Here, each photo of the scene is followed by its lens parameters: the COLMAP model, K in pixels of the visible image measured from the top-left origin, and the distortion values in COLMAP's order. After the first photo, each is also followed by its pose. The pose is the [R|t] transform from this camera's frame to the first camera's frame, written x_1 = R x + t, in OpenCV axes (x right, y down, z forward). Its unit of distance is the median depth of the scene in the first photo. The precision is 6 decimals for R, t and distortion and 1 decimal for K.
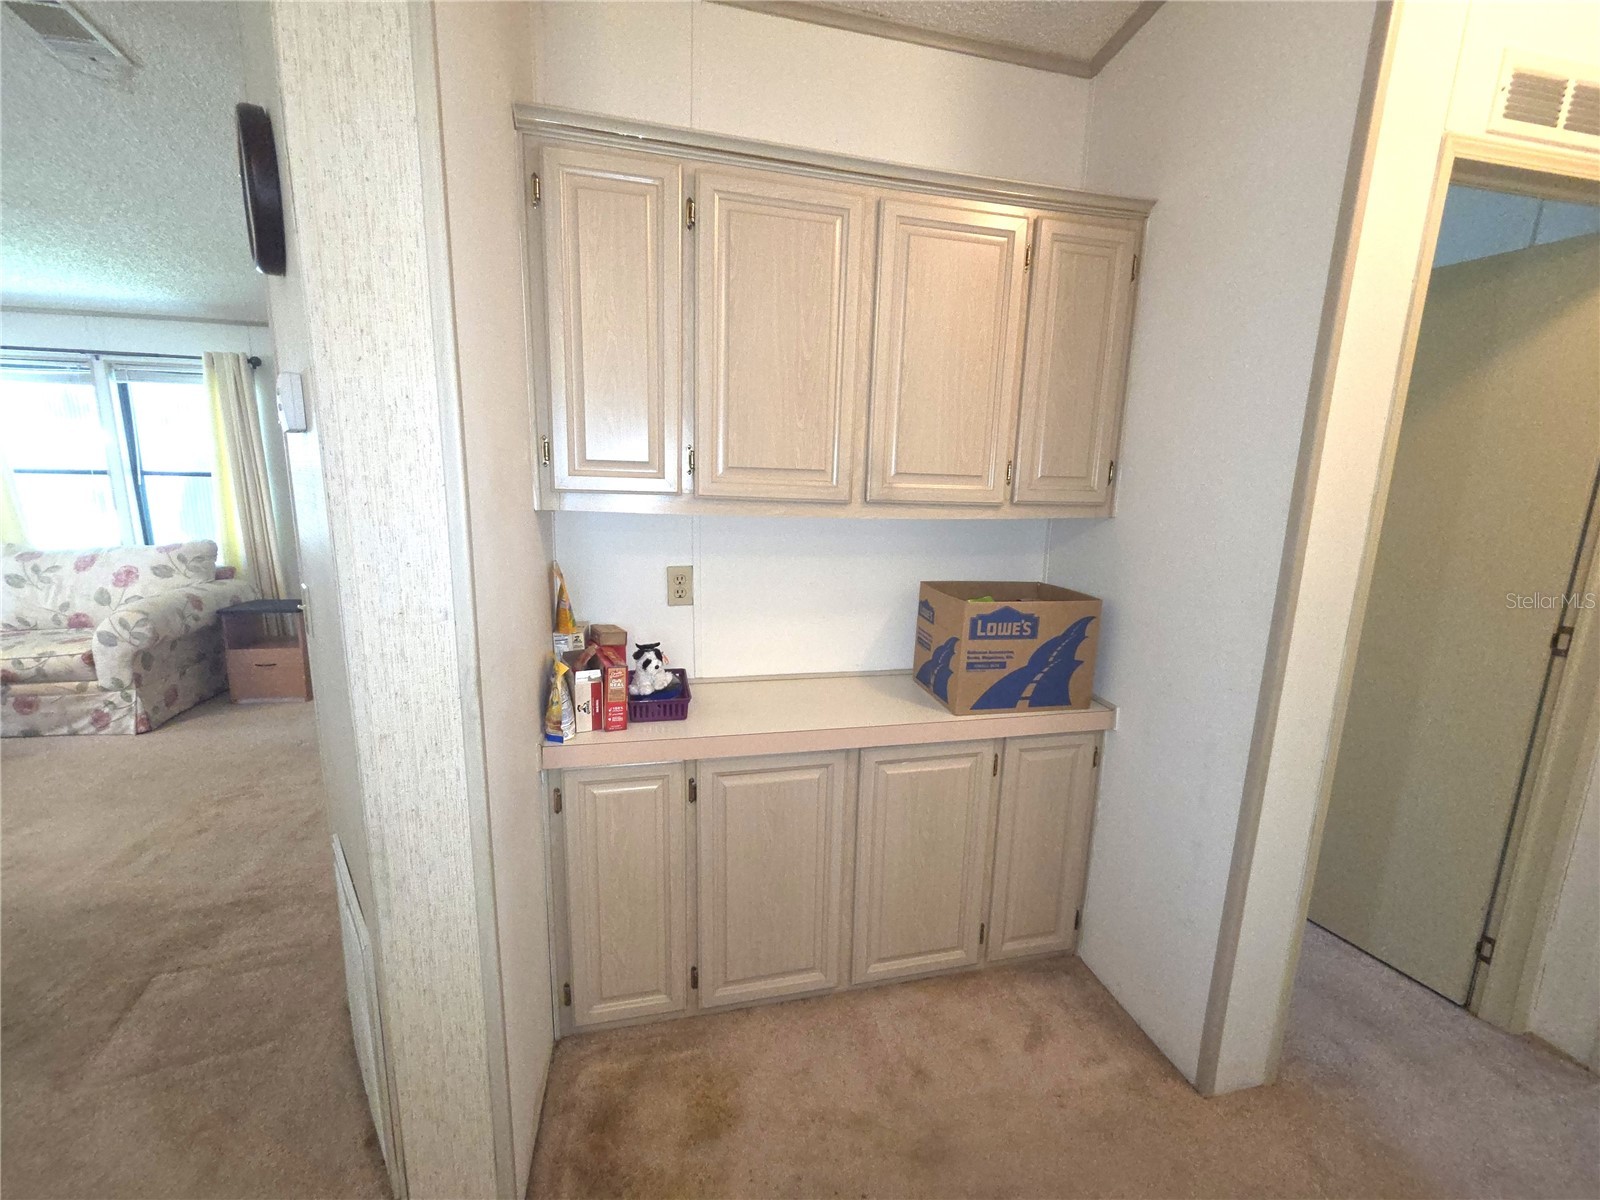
lens RADIAL K [[664.7, 0, 803.1], [0, 664.7, 599.9], [0, 0, 1]] dist [-0.002945, 0.000301]
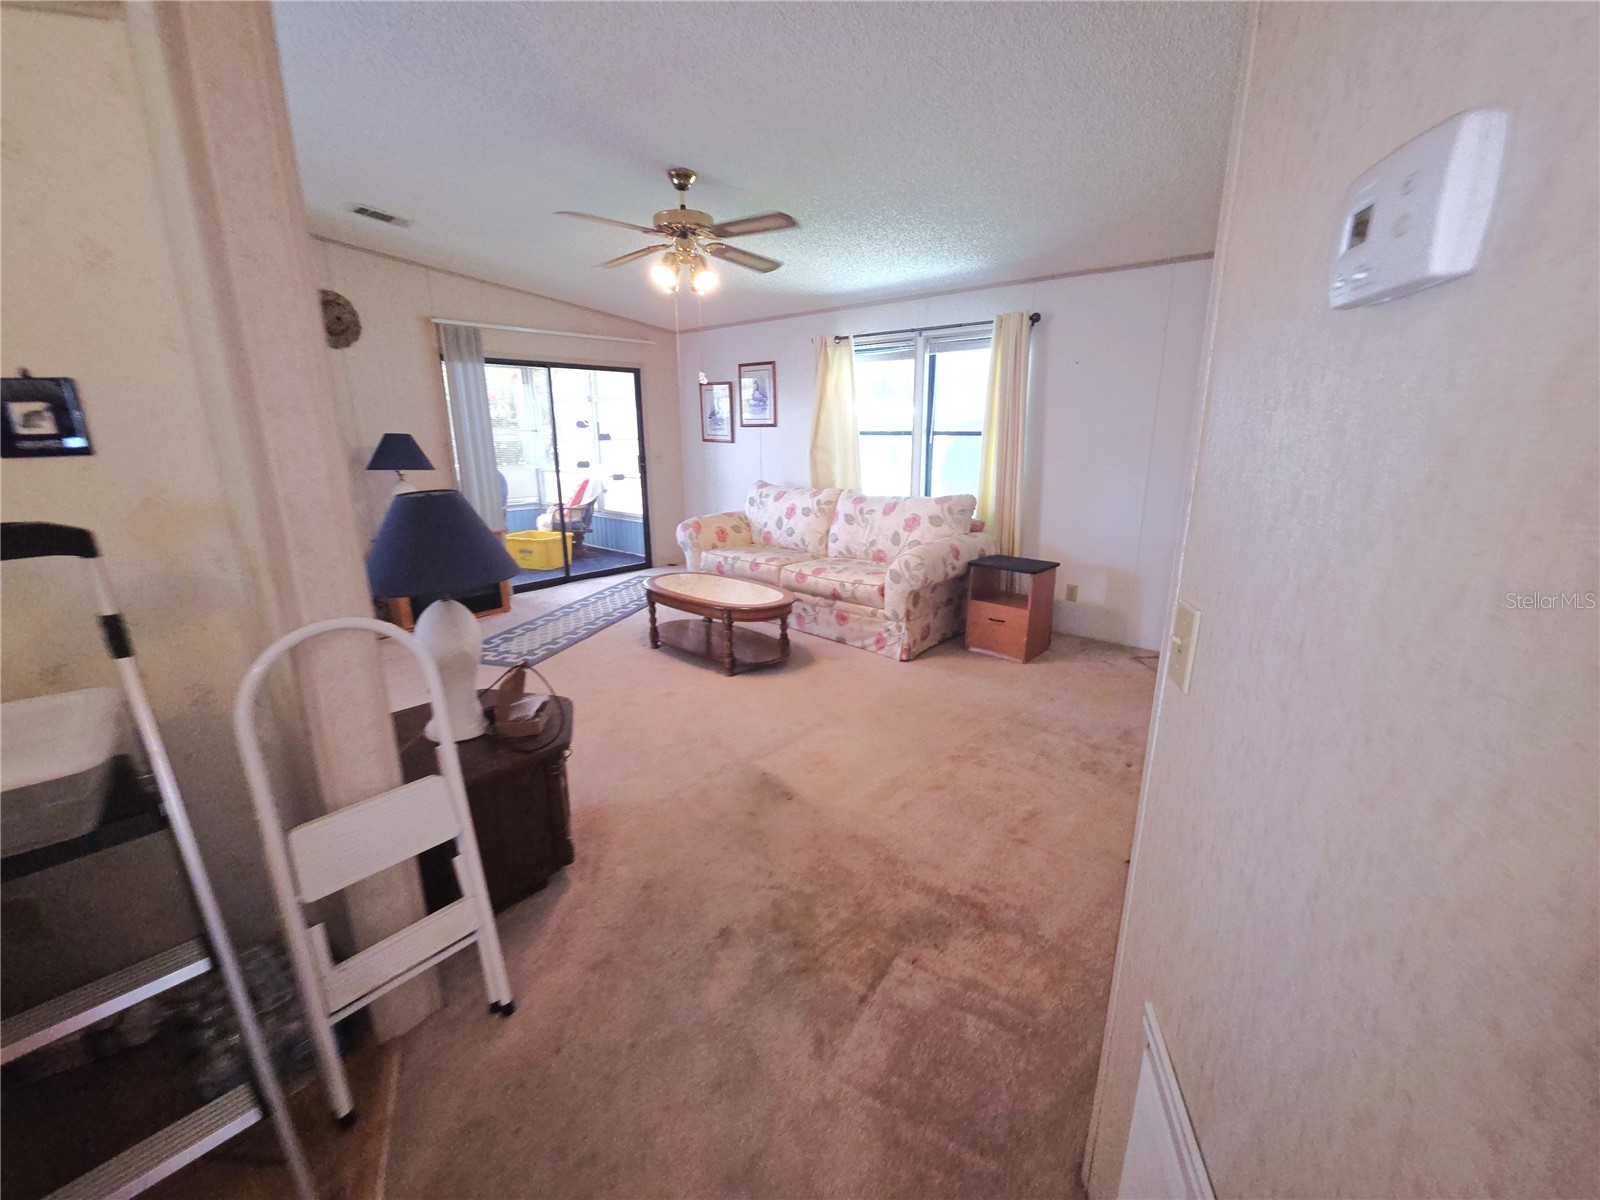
lens RADIAL K [[664.7, 0, 807.4], [0, 664.7, 597.8], [0, 0, 1]] dist [-0.002945, 0.000301]
pose [[0.596709, 0.173544, -0.783467, -0.200366], [-0.131207, 0.984295, 0.118098, -0.019917], [0.791659, 0.032327, 0.610108, 0.152075]]
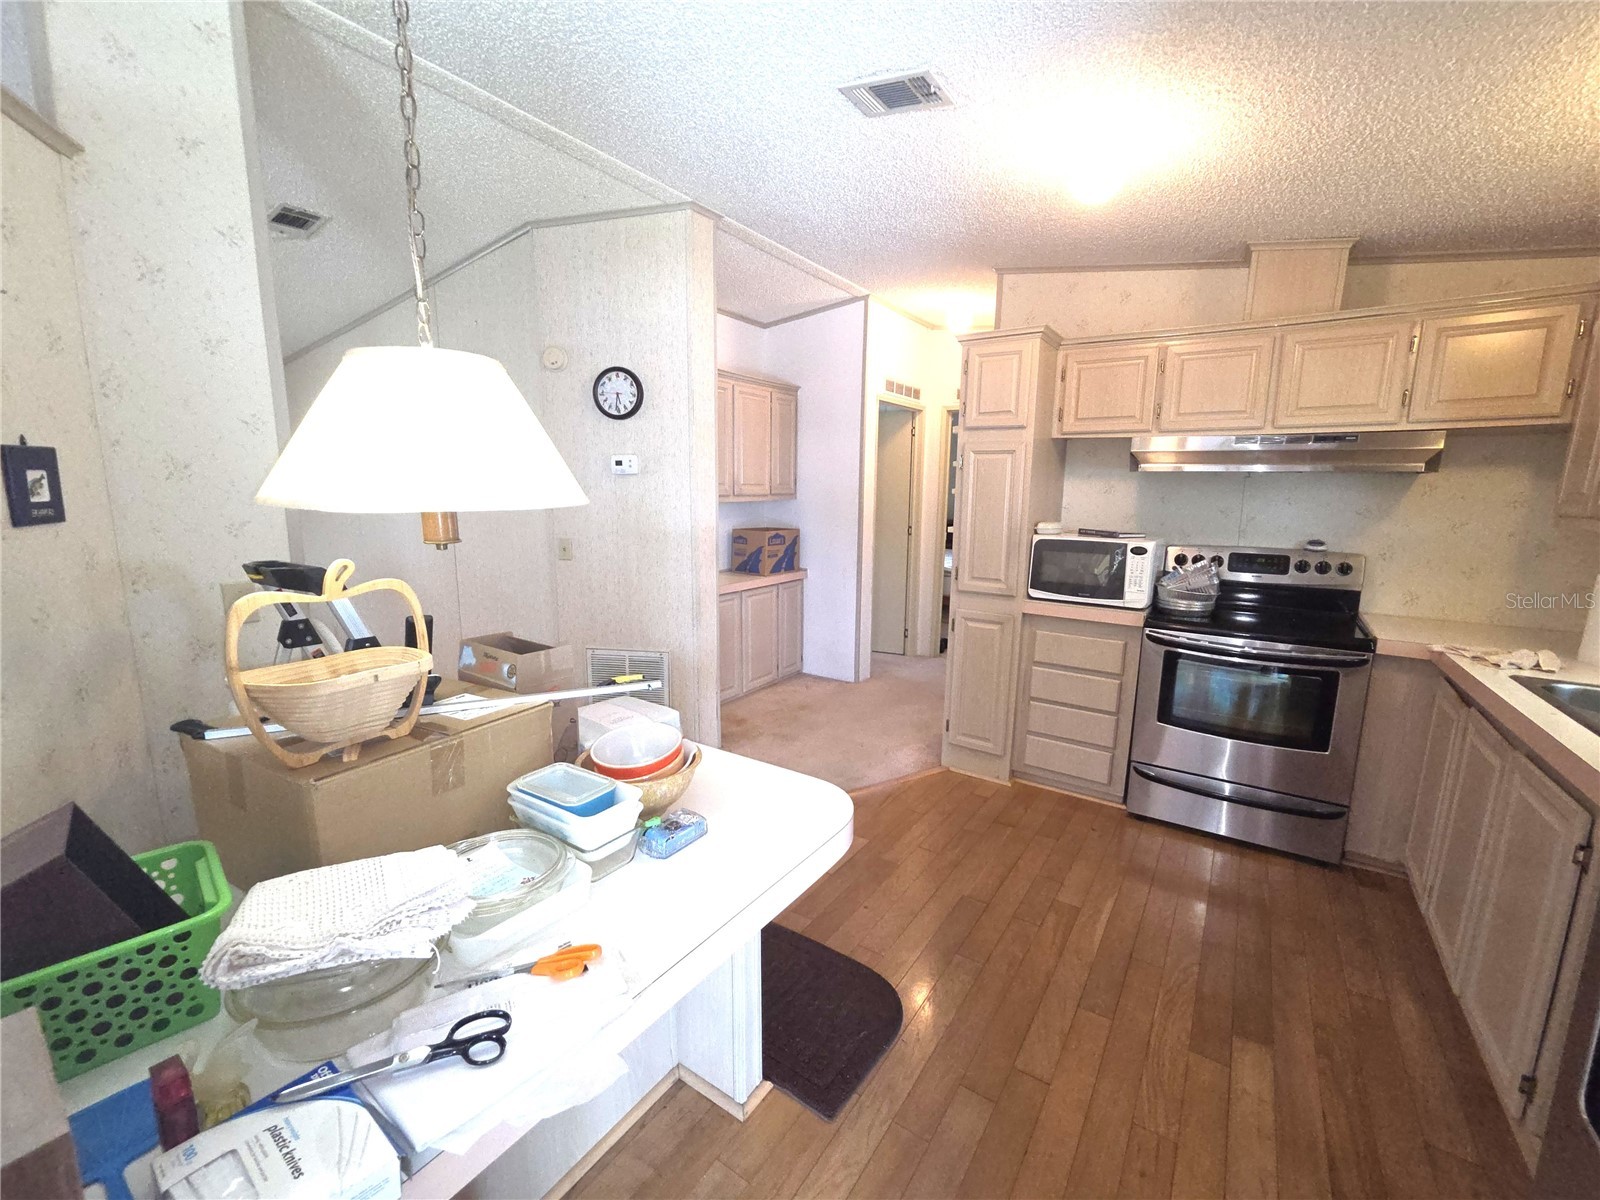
lens RADIAL K [[664.7, 0, 805.7], [0, 664.7, 598.6], [0, 0, 1]] dist [-0.002945, 0.000301]
pose [[0.731372, -0.131427, 0.669196, -0.698708], [0.136663, 0.989595, 0.044991, 0.081652], [-0.668146, 0.058549, 0.741723, -0.510737]]
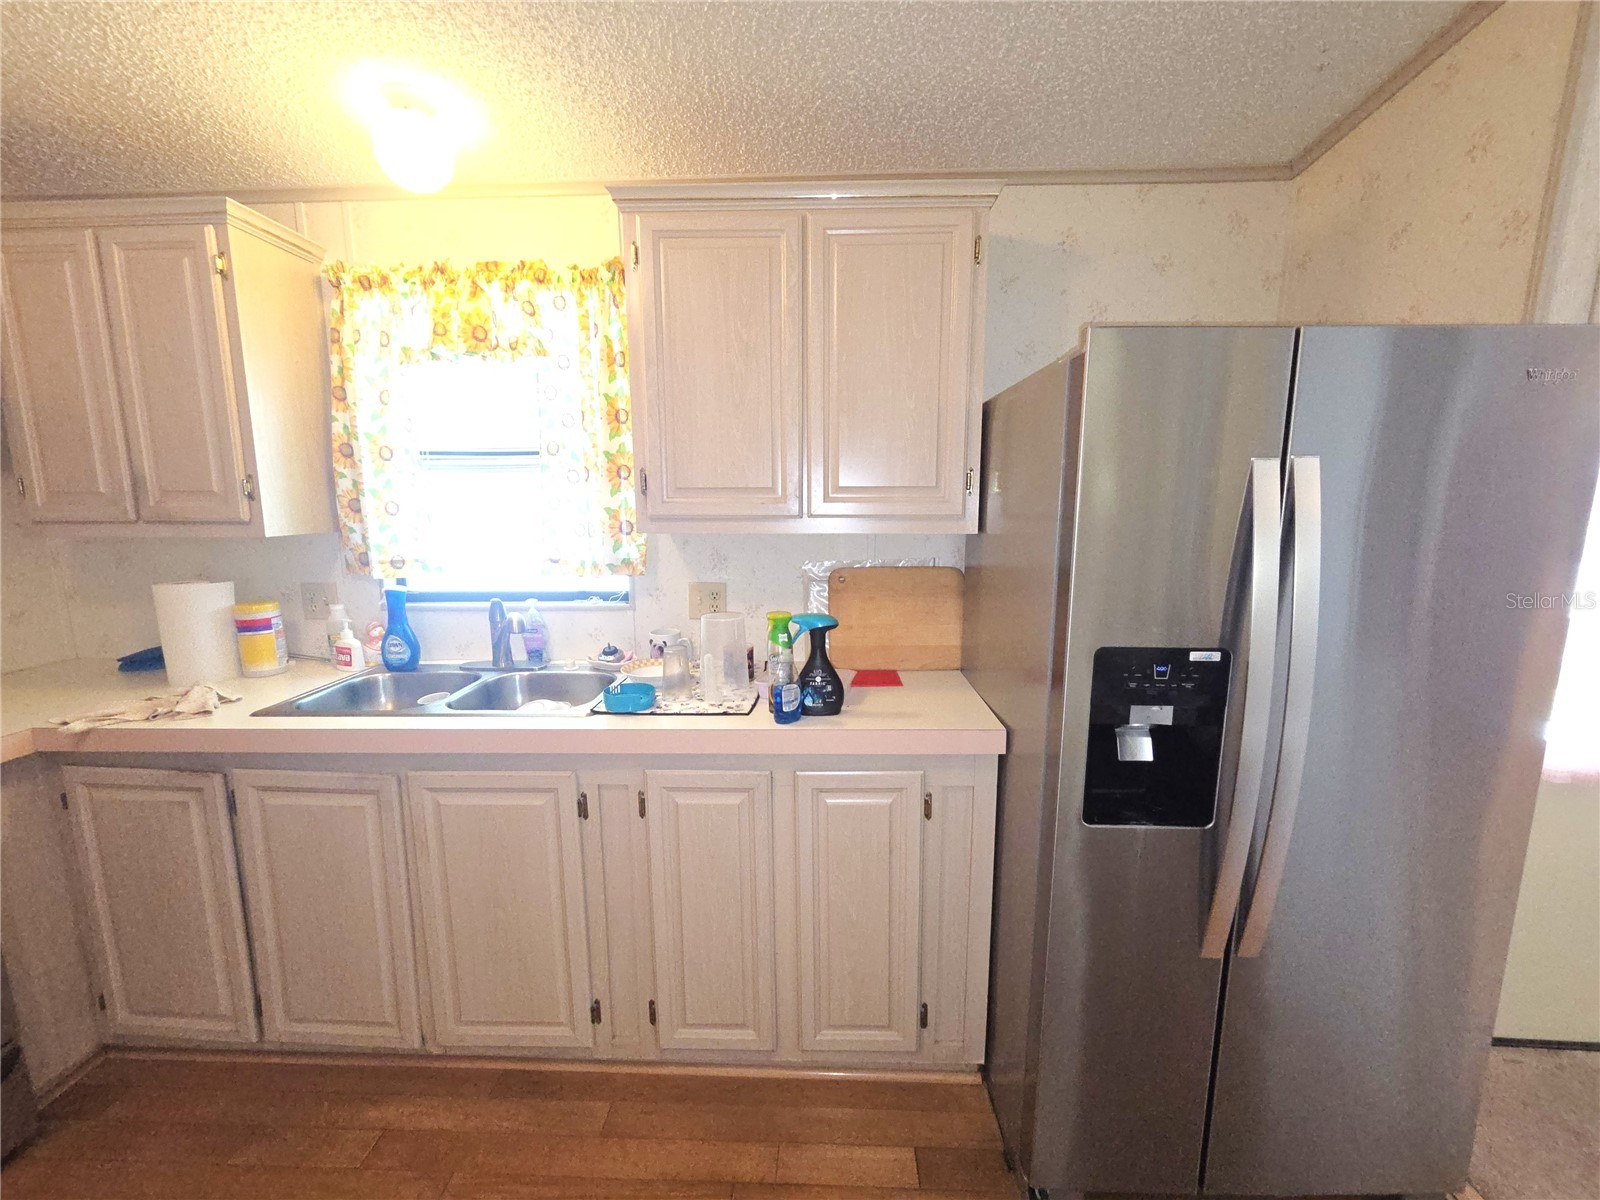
lens RADIAL K [[664.7, 0, 803.1], [0, 664.7, 601.2], [0, 0, 1]] dist [-0.002945, 0.000301]
pose [[-0.964828, -0.070691, 0.253199, -0.396269], [0.022024, 0.938043, 0.345819, 0.030547], [-0.261958, 0.339233, -0.903493, -0.217378]]
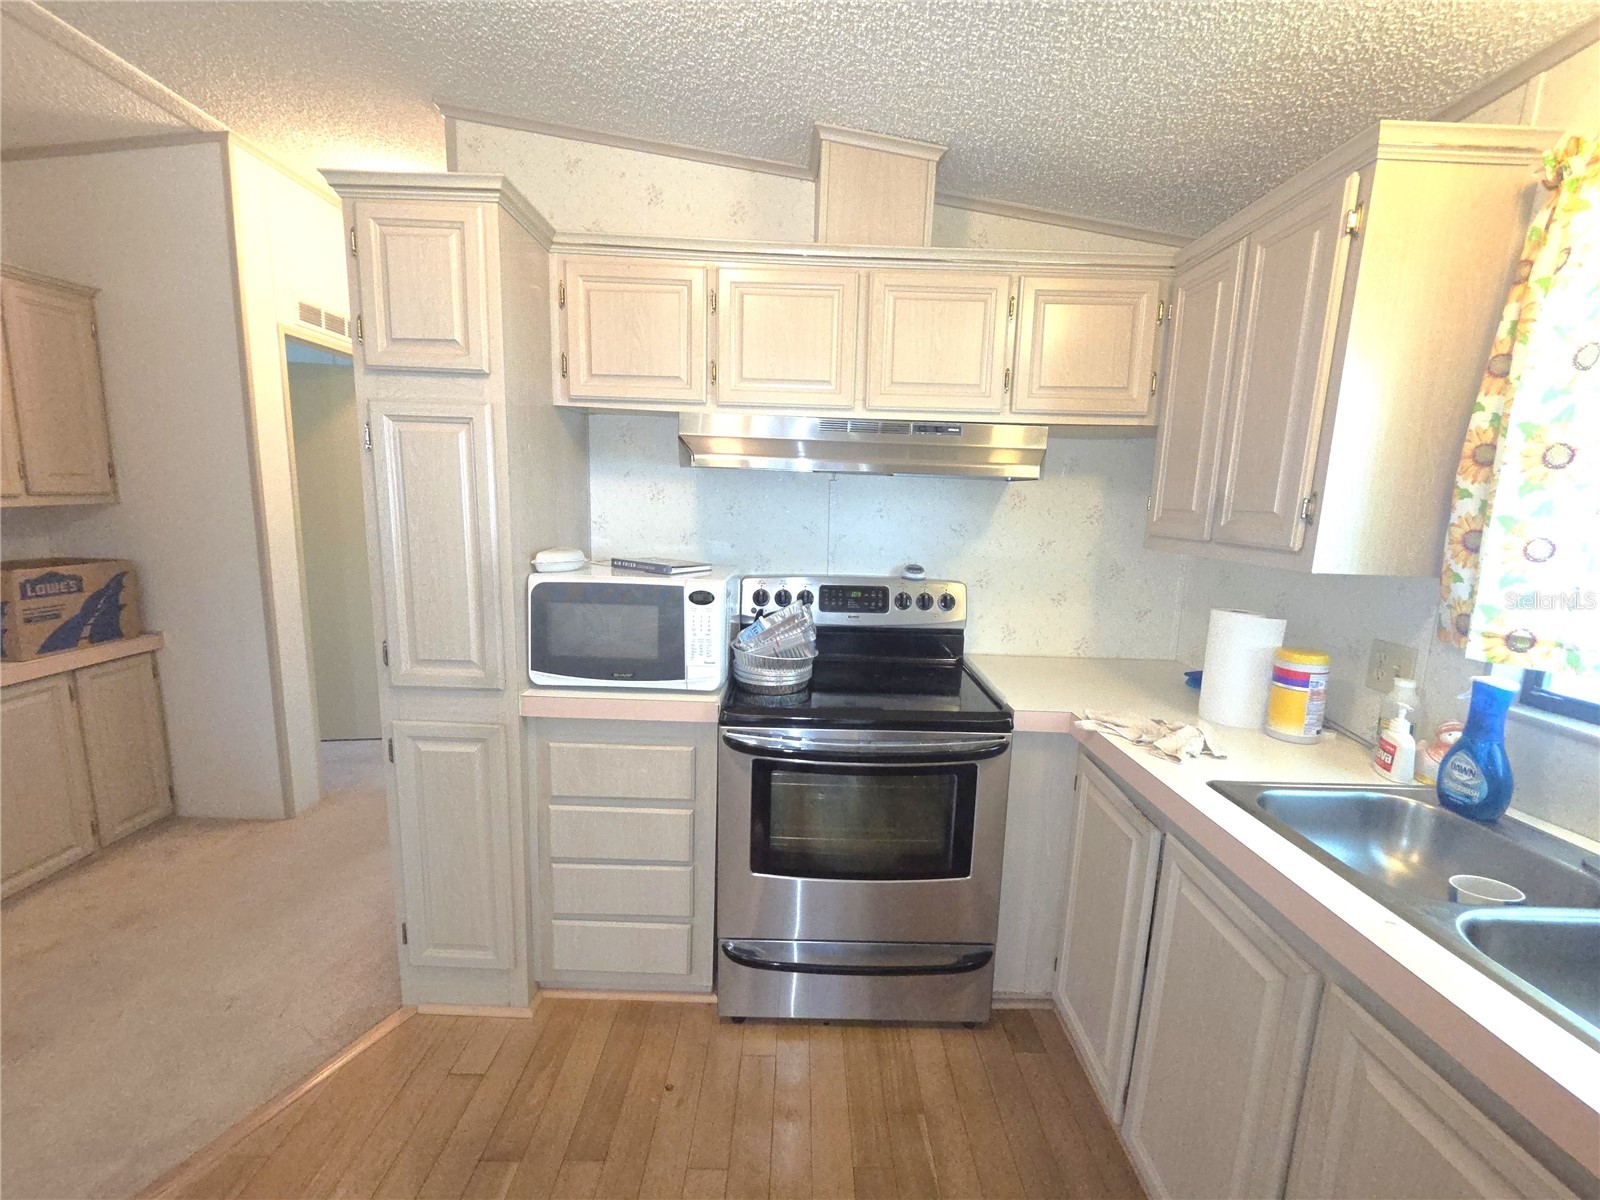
lens RADIAL K [[664.7, 0, 805.9], [0, 664.7, 603.5], [0, 0, 1]] dist [-0.002945, 0.000301]
pose [[0.220397, -0.176920, 0.959231, -0.316195], [0.161403, 0.976471, 0.143015, 0.062589], [-0.961964, 0.123303, 0.243767, -0.380984]]
